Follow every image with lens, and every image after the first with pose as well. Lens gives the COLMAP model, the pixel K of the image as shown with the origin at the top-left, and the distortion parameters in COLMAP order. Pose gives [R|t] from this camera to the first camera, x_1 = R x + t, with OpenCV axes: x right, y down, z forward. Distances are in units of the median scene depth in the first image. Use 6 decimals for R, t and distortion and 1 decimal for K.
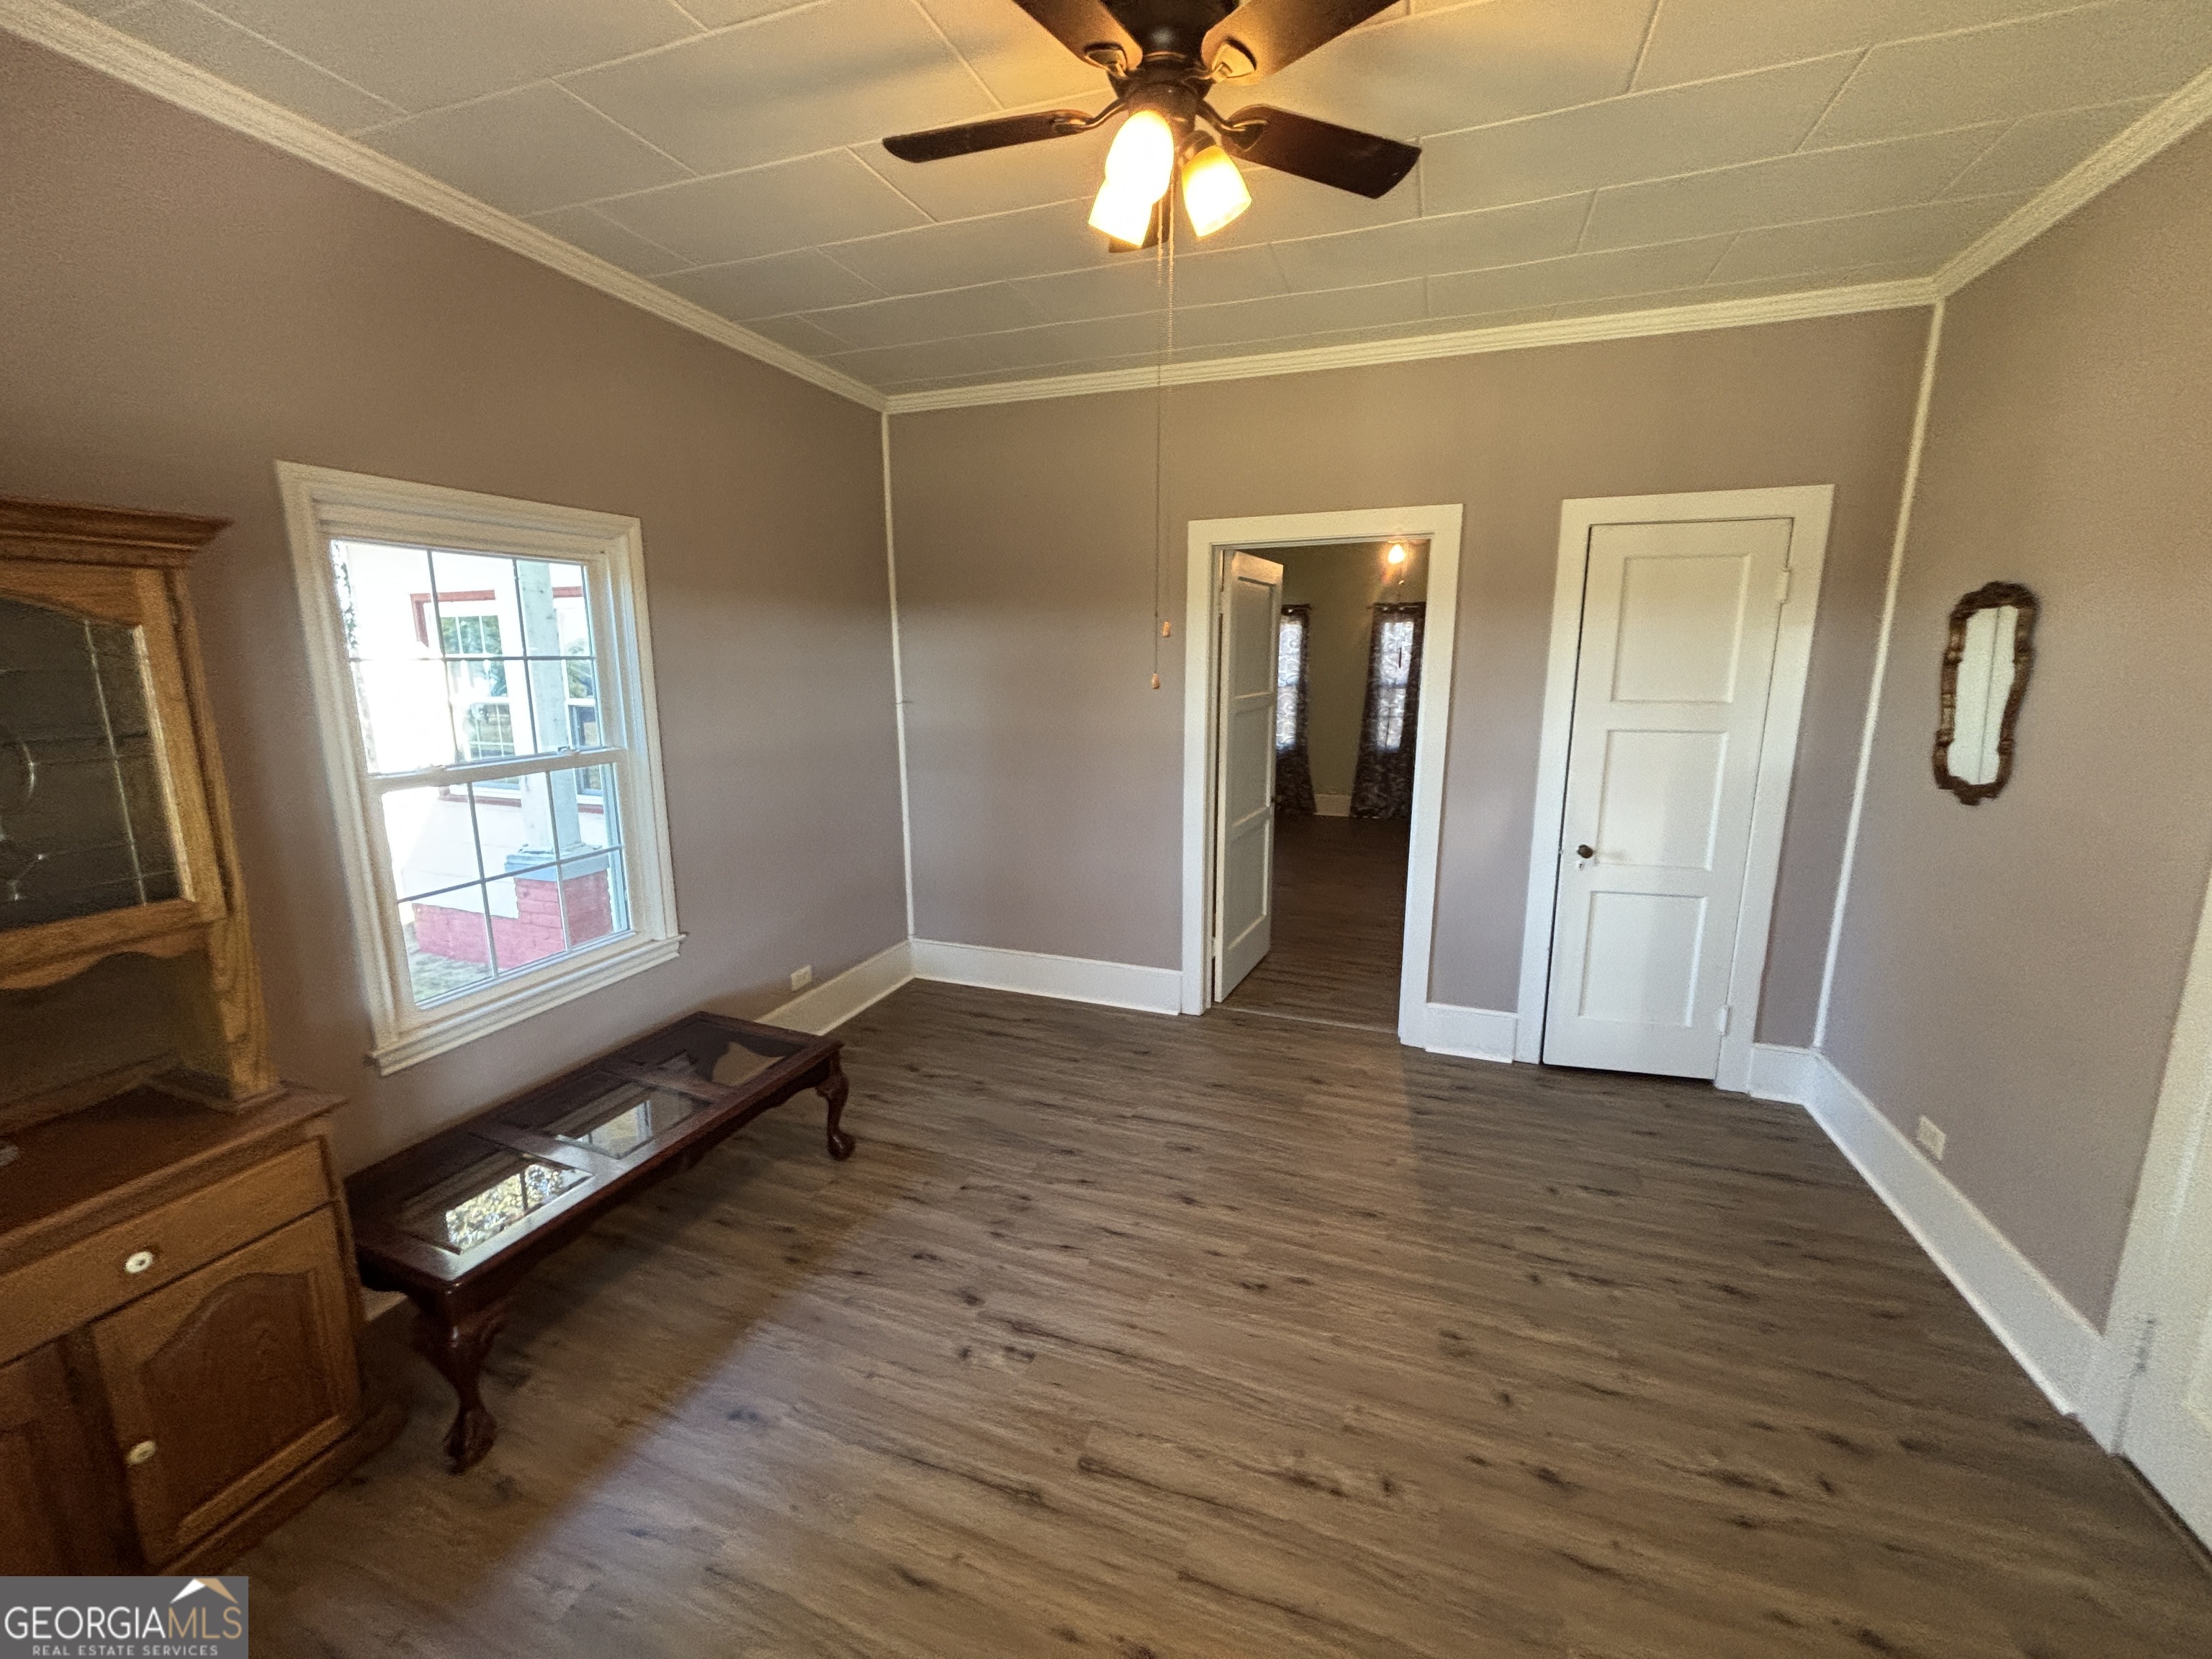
lens RADIAL K [[905.1, 0, 1101.3], [0, 905.1, 815.8], [0, 0, 1]] dist [0.010951, -0.000090]
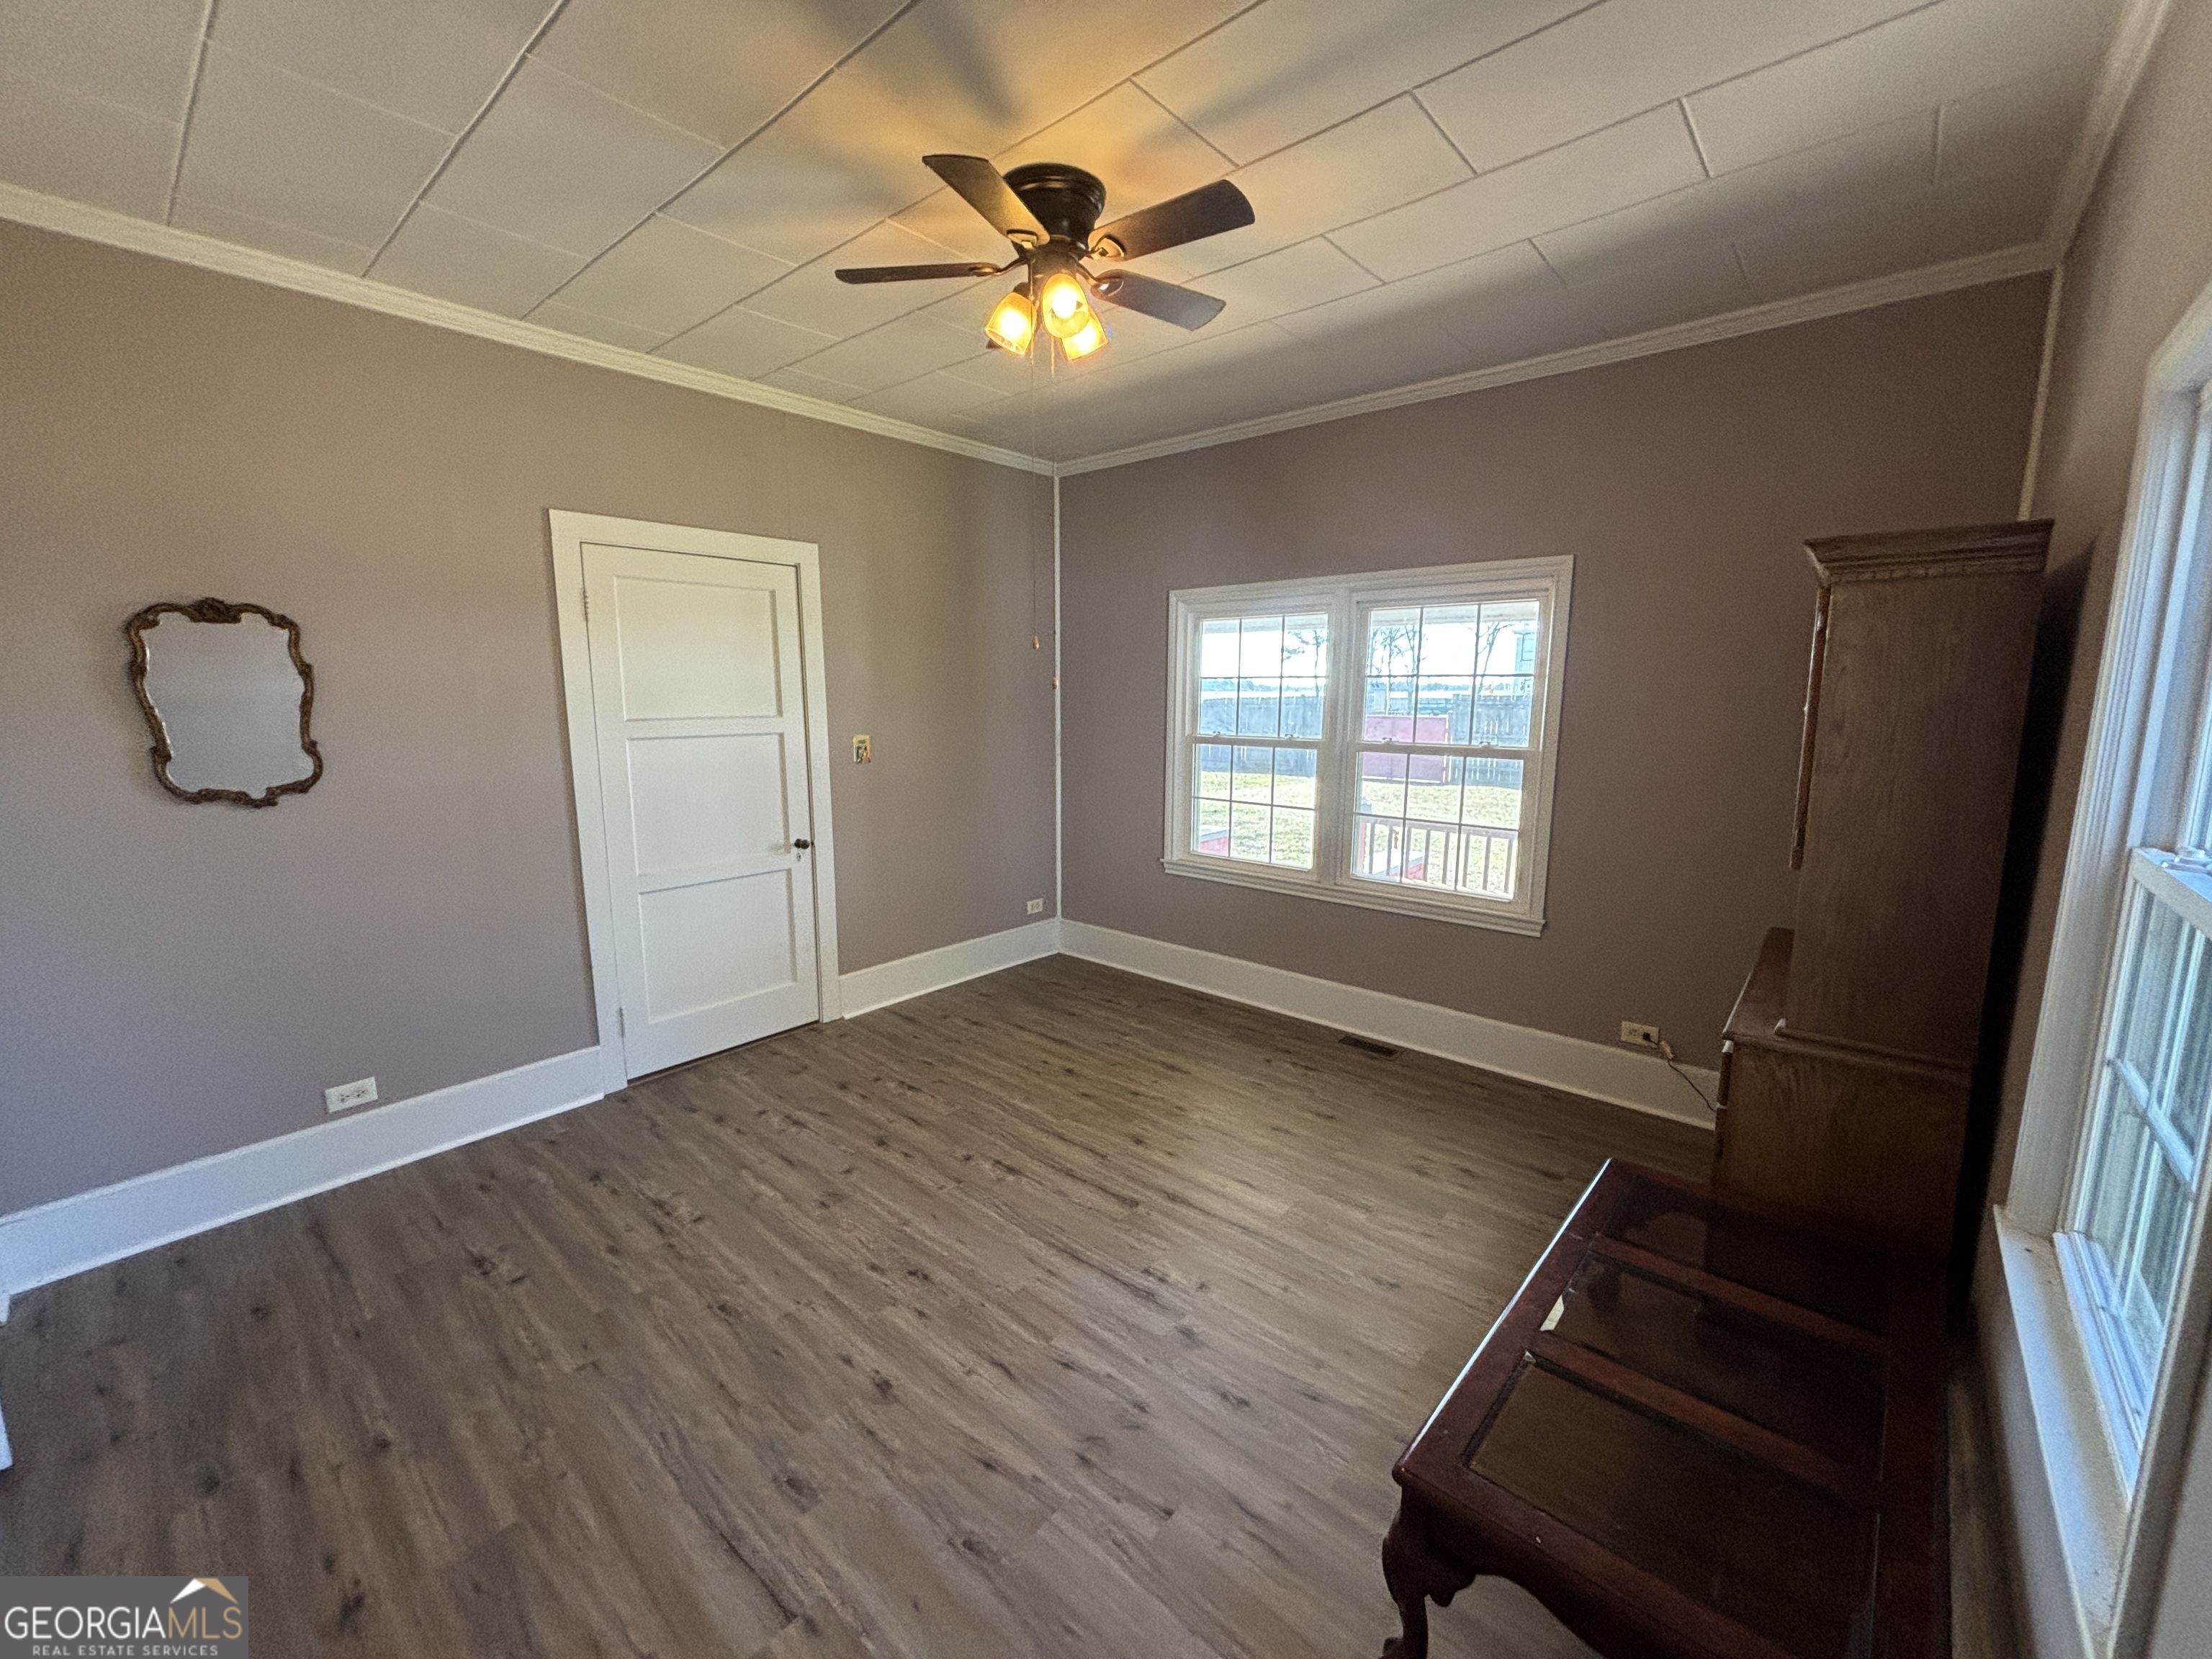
lens RADIAL K [[895.2, 0, 1101.2], [0, 895.2, 823.7], [0, 0, 1]] dist [0.012878, -0.000238]
pose [[-0.934962, -0.051034, 0.351059, -0.328513], [0.068416, 0.945080, 0.319597, -0.254780], [-0.348089, 0.322829, -0.880122, 1.531852]]
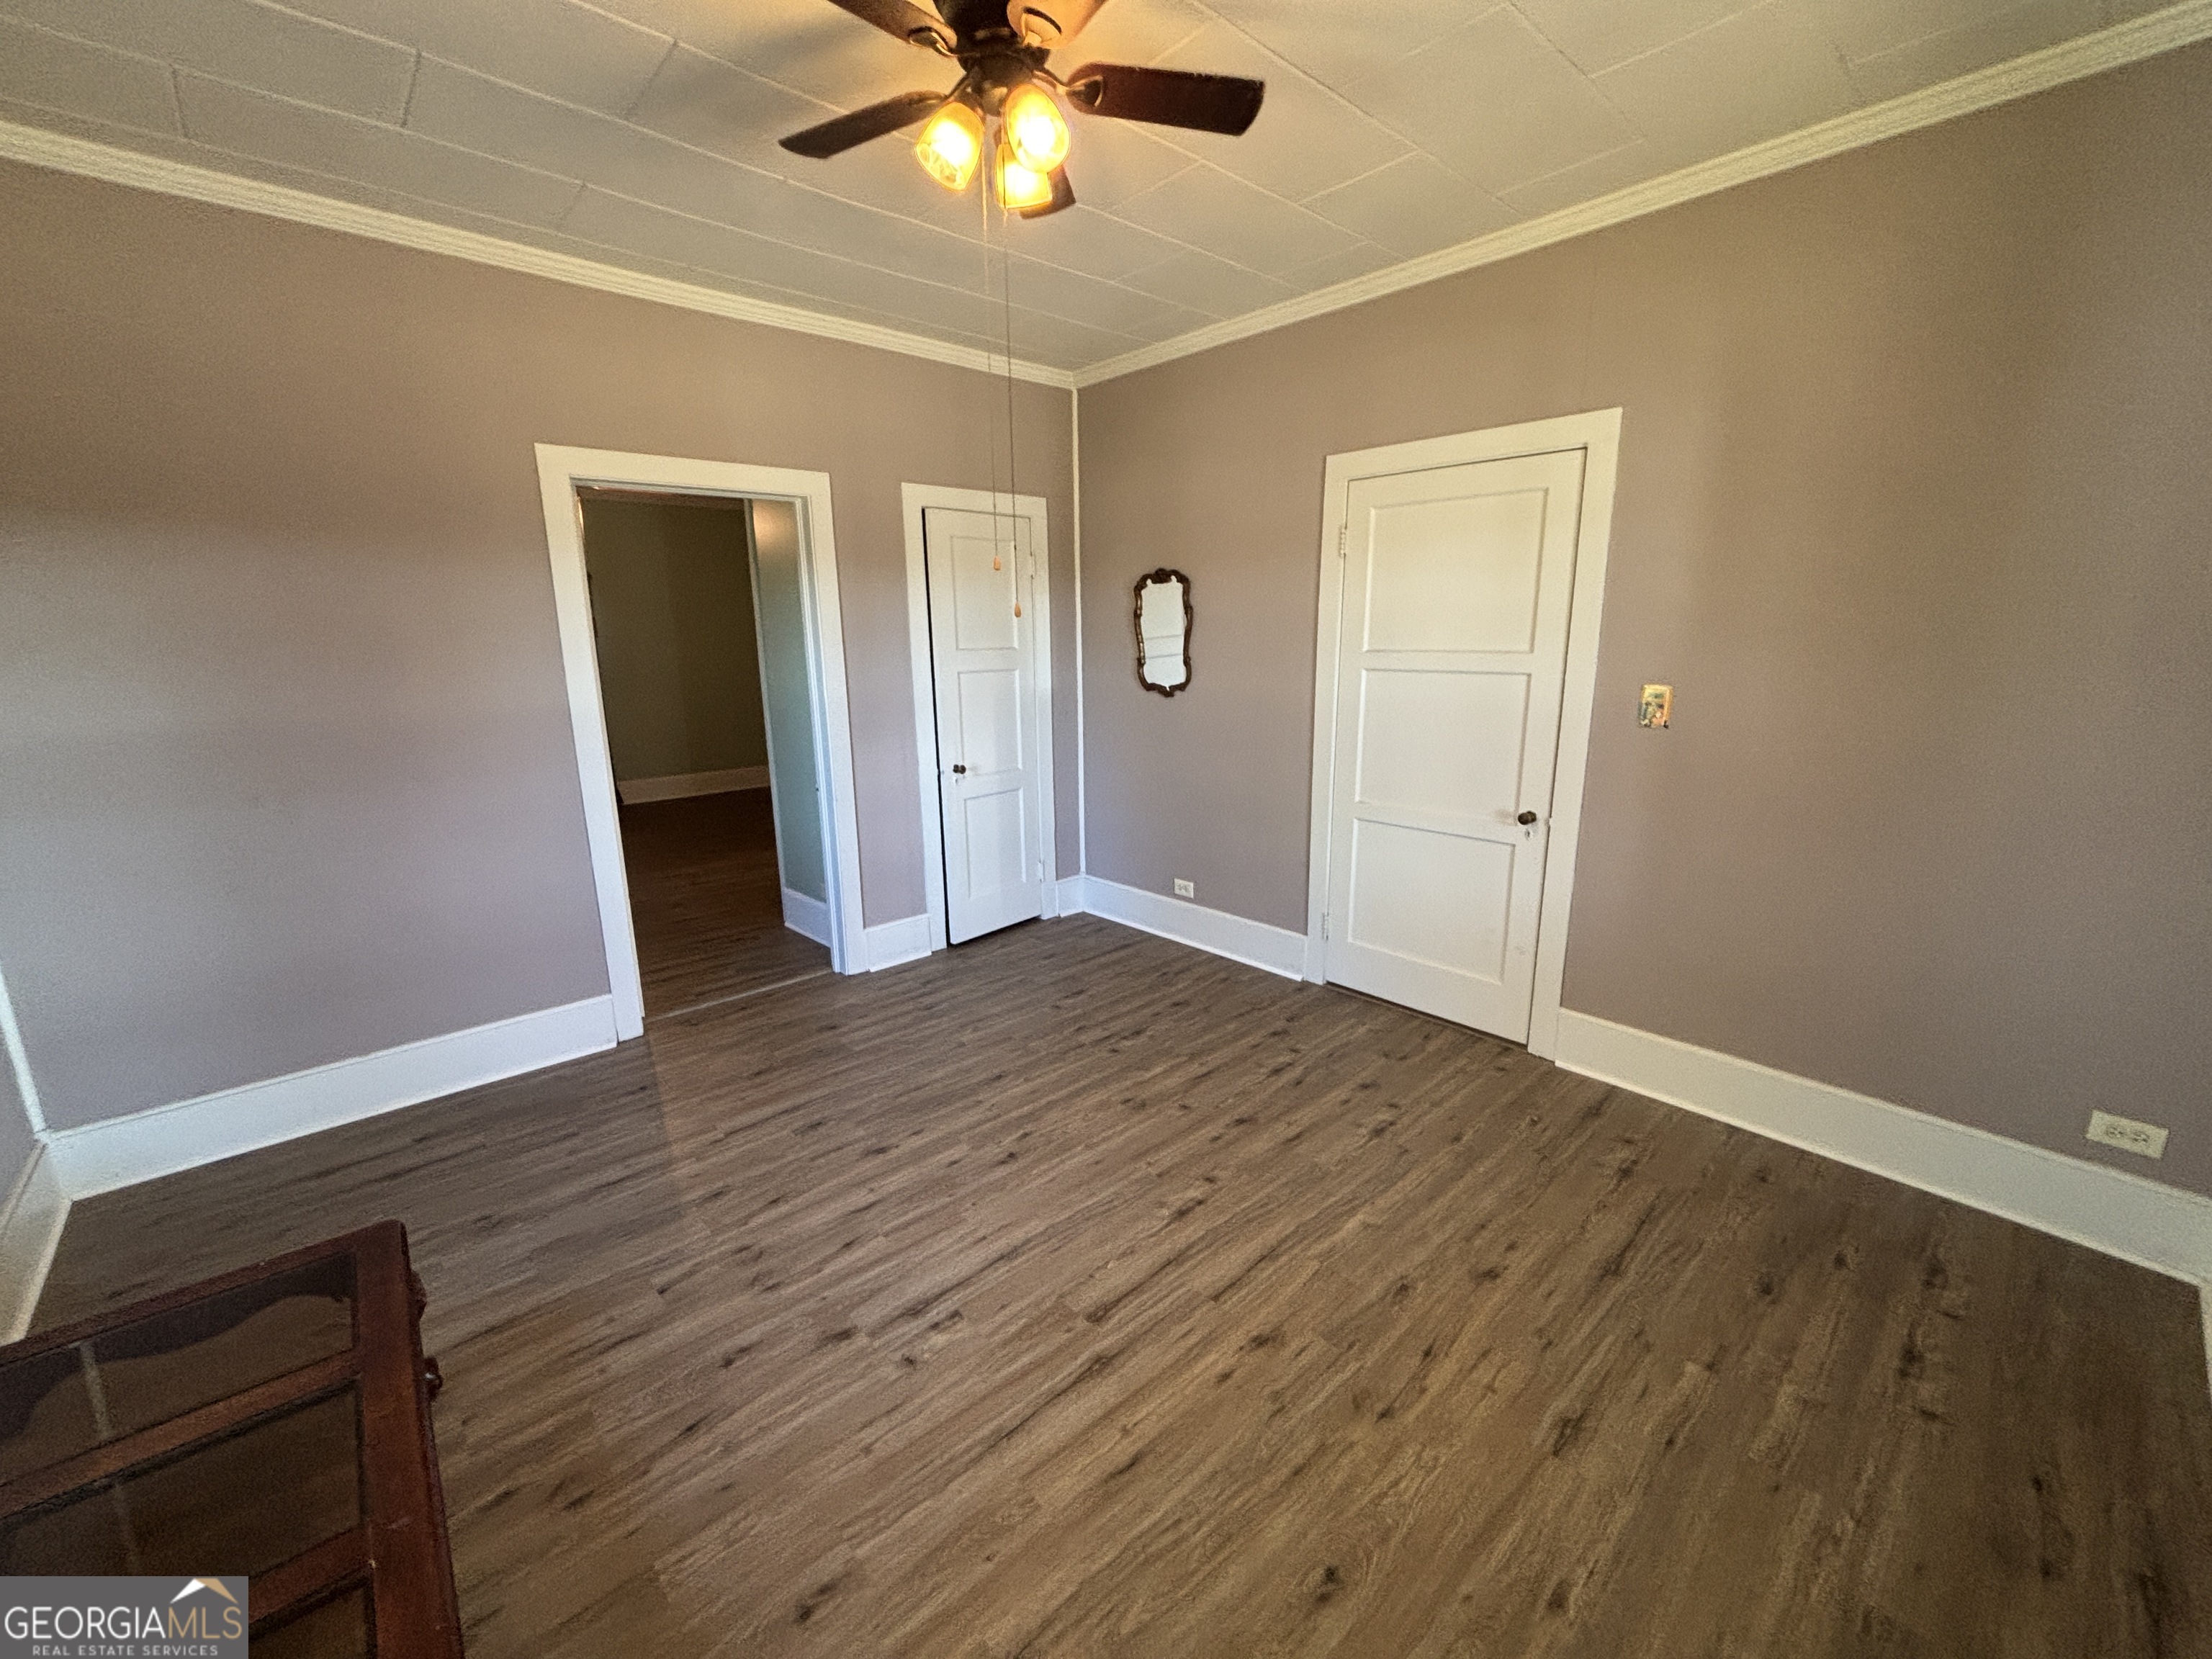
lens RADIAL K [[889.9, 0, 1102.0], [0, 889.9, 829.2], [0, 0, 1]] dist [0.000889, 0.000038]
pose [[0.463235, -0.198421, 0.863738, -0.605677], [0.173947, 0.976013, 0.130923, -0.008855], [-0.868997, 0.089597, 0.486638, 0.294883]]
